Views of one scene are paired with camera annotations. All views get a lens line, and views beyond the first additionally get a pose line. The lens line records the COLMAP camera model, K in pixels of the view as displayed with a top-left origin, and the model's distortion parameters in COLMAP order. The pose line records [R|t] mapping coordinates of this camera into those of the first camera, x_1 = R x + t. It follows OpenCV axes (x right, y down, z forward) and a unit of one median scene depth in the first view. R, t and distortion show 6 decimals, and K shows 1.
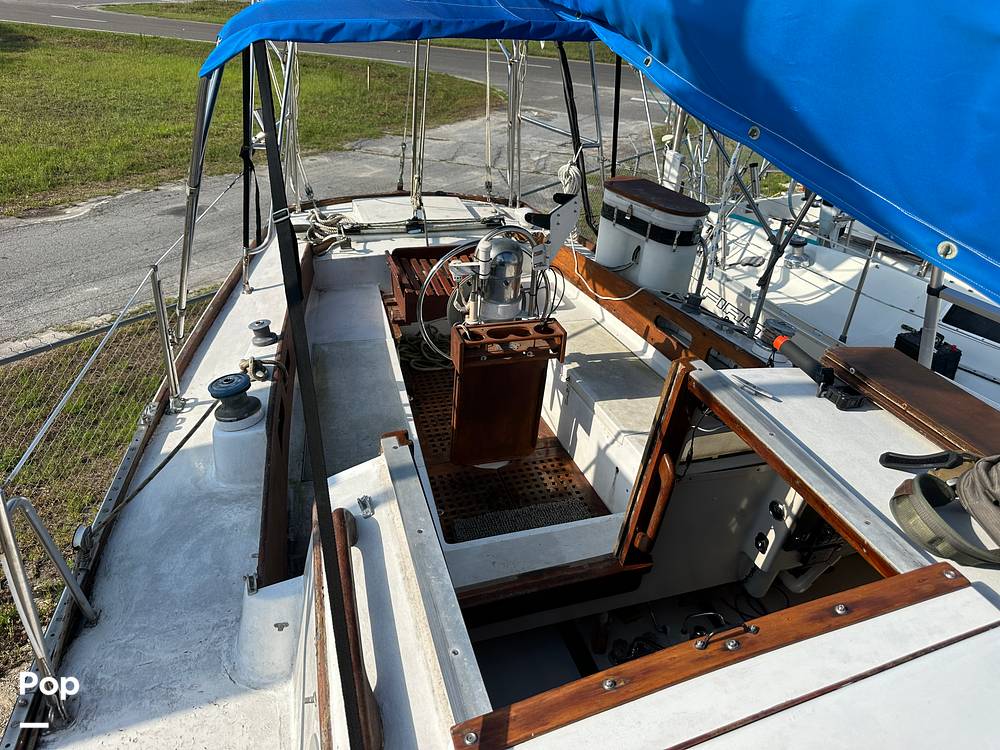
lens RADIAL K [[695.5, 0, 503.6], [0, 695.5, 390.1], [0, 0, 1]] dist [0.043523, -0.048046]
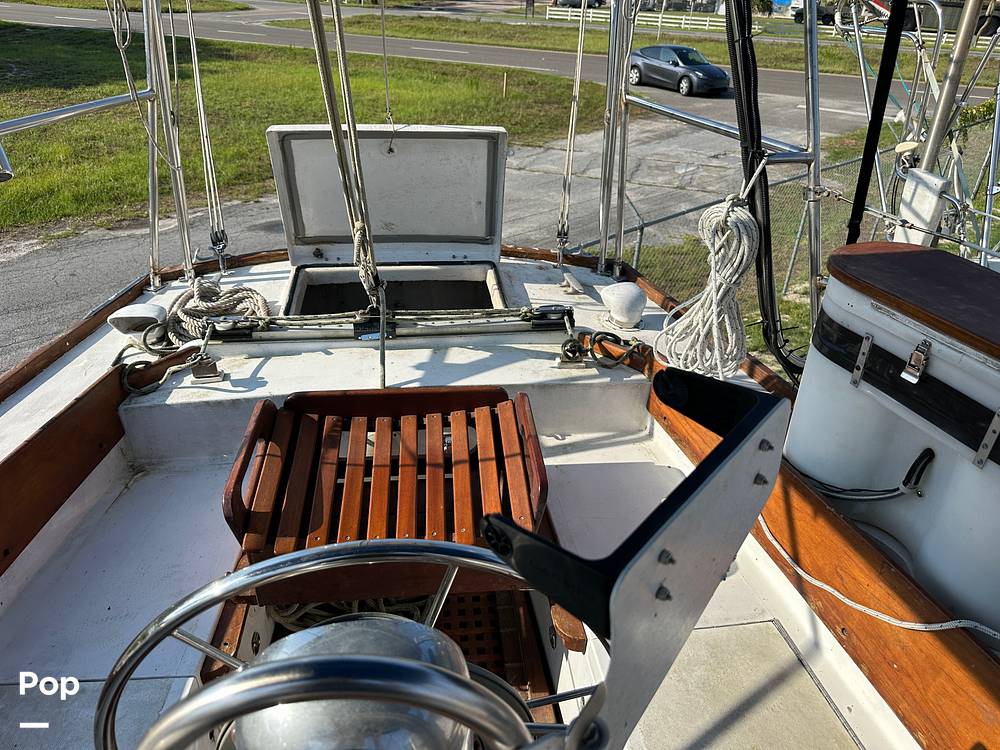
lens RADIAL K [[697.8, 0, 504.2], [0, 697.8, 376.8], [0, 0, 1]] dist [0.077344, -0.105588]
pose [[0.980499, 0.066081, -0.185080, 0.047175], [-0.072224, 0.997033, -0.026641, -0.197288], [0.182771, 0.039488, 0.982362, 0.563728]]
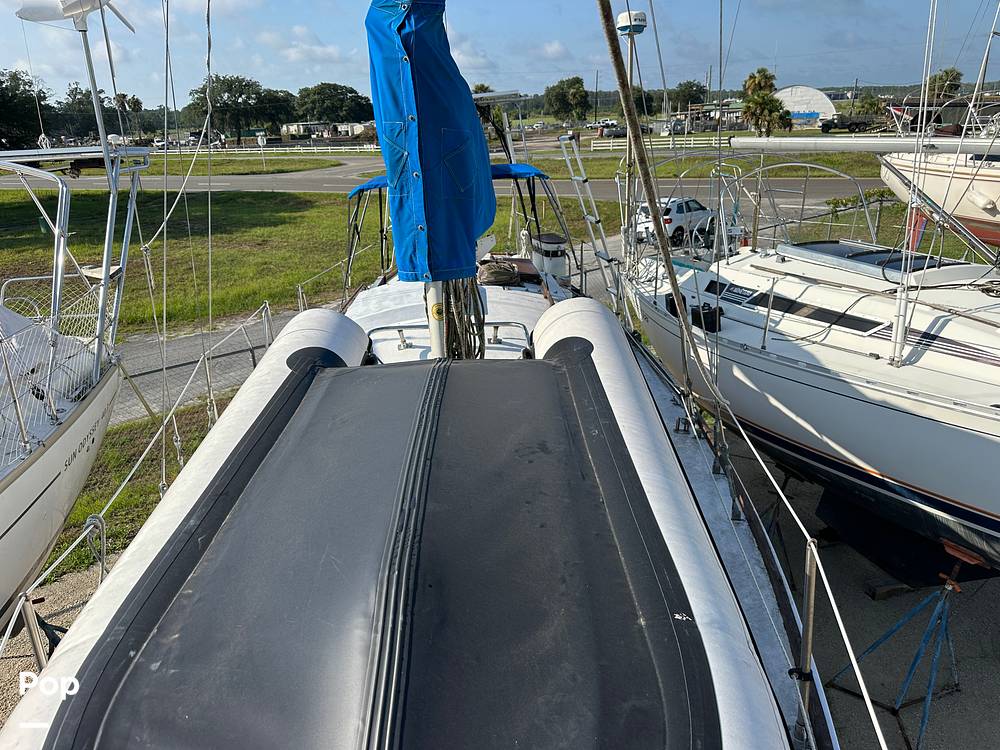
lens RADIAL K [[697.8, 0, 504.2], [0, 697.8, 376.8], [0, 0, 1]] dist [0.077344, -0.105588]
pose [[0.957156, -0.016062, -0.289126, 0.627498], [-0.037427, 0.983224, -0.178524, 0.497546], [0.287143, 0.181696, 0.940498, -0.939046]]
